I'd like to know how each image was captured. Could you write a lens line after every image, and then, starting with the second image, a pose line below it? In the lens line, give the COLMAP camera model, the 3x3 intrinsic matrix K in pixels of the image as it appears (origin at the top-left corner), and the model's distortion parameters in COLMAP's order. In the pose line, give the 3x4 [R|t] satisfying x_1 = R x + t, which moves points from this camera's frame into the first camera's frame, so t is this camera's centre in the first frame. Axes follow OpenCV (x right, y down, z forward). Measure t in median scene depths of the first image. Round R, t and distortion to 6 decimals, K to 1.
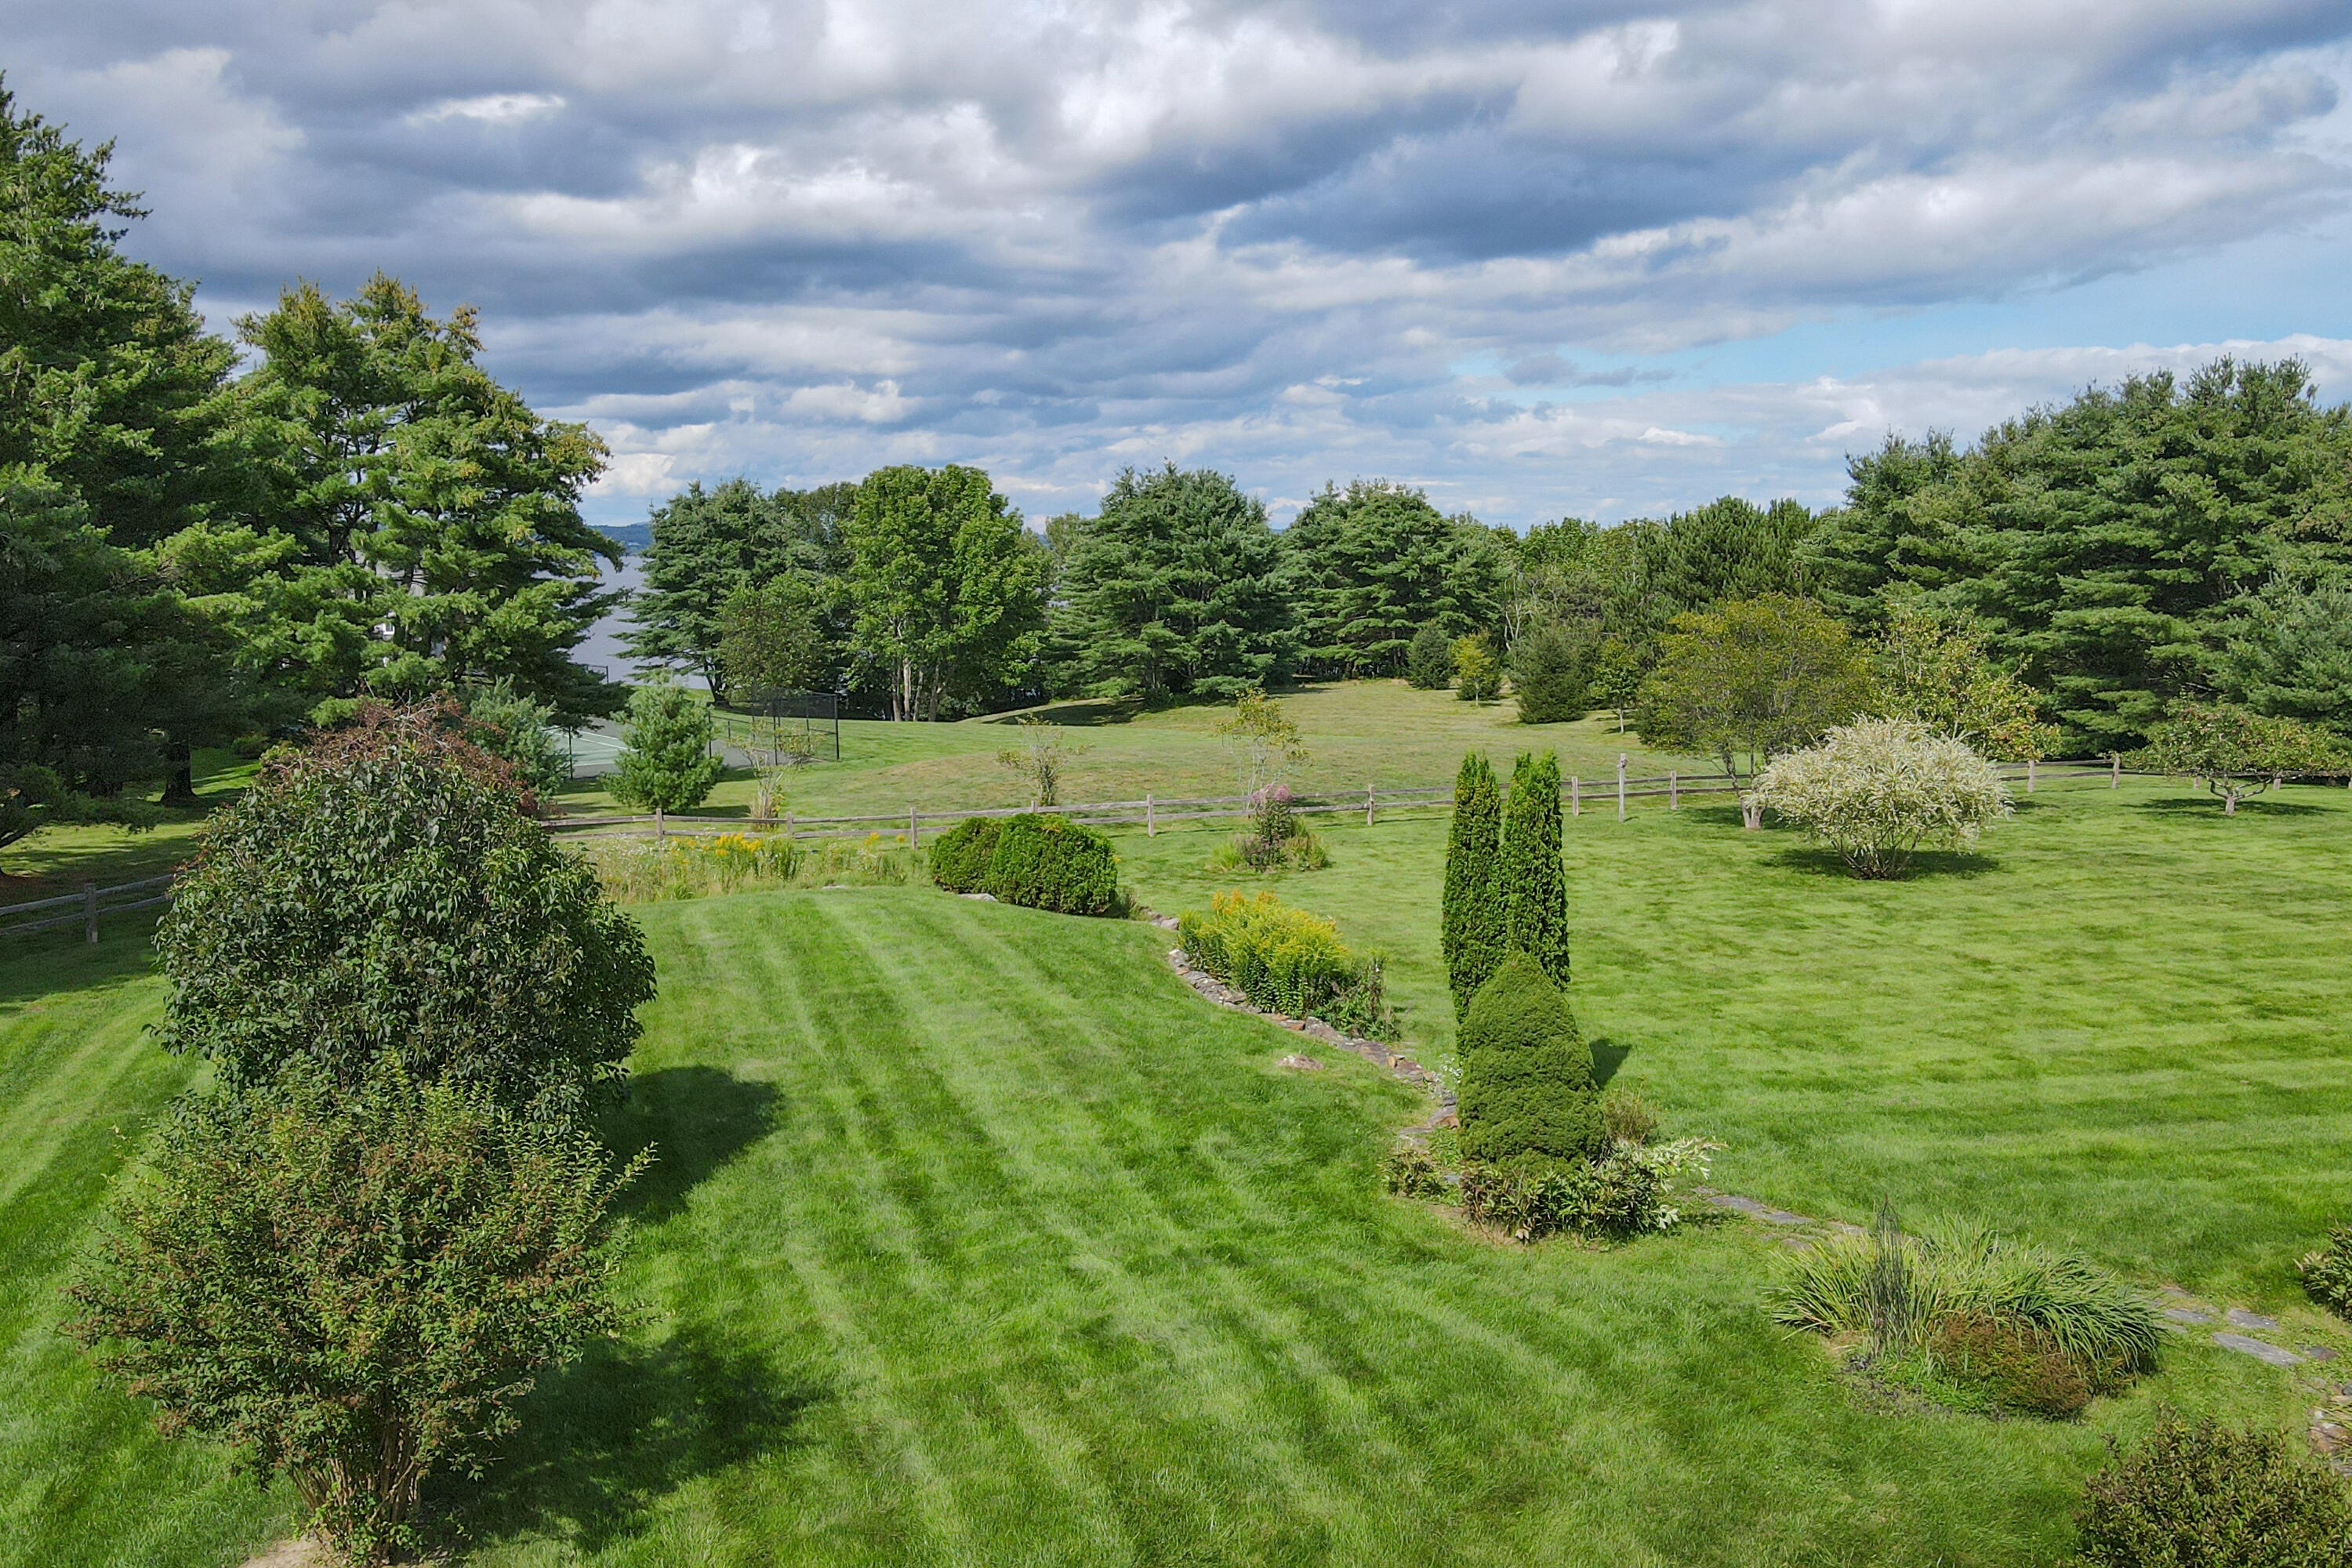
lens RADIAL K [[2052.3, 0, 1176.0], [0, 2052.3, 784.0], [0, 0, 1]] dist [0.006821, 0.007972]
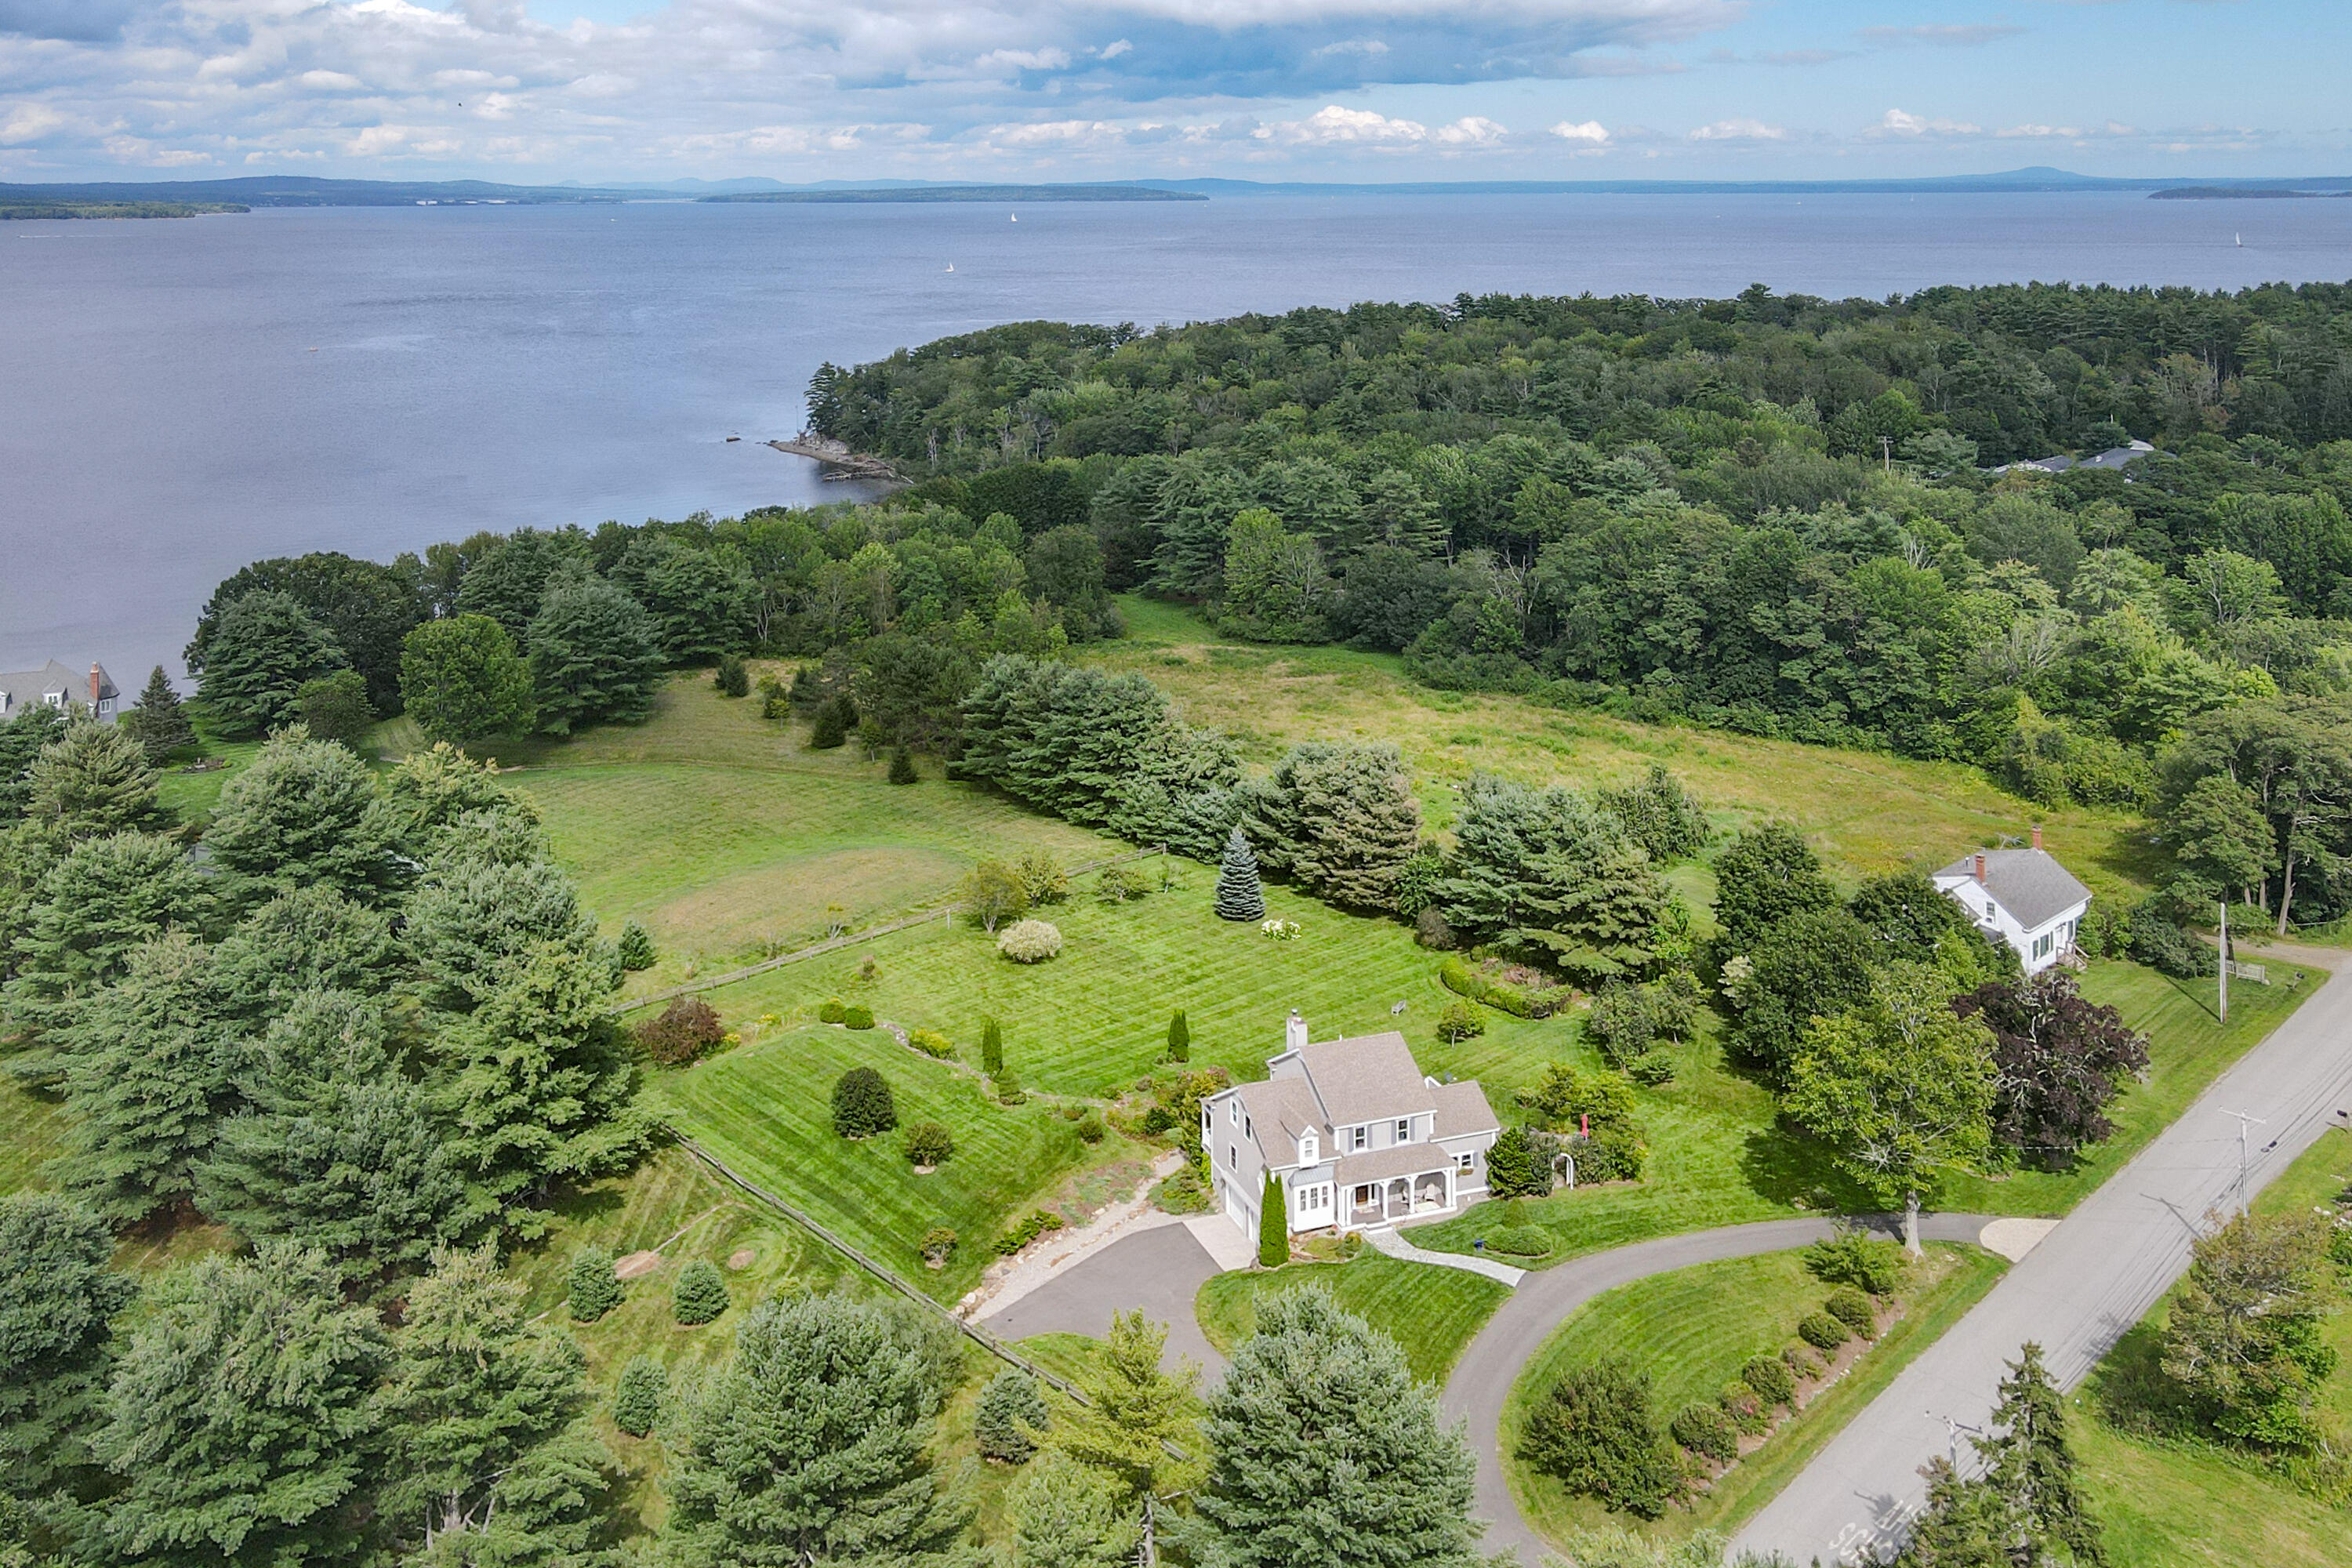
lens RADIAL K [[2149.6, 0, 1073.6], [0, 2149.6, 279.6], [0, 0, 1]] dist [-0.008689, 0.026854]
pose [[0.917469, -0.032224, 0.396499, -0.603631], [0.055027, 0.997412, -0.046268, -0.552145], [-0.393982, 0.064268, 0.916868, -1.481089]]
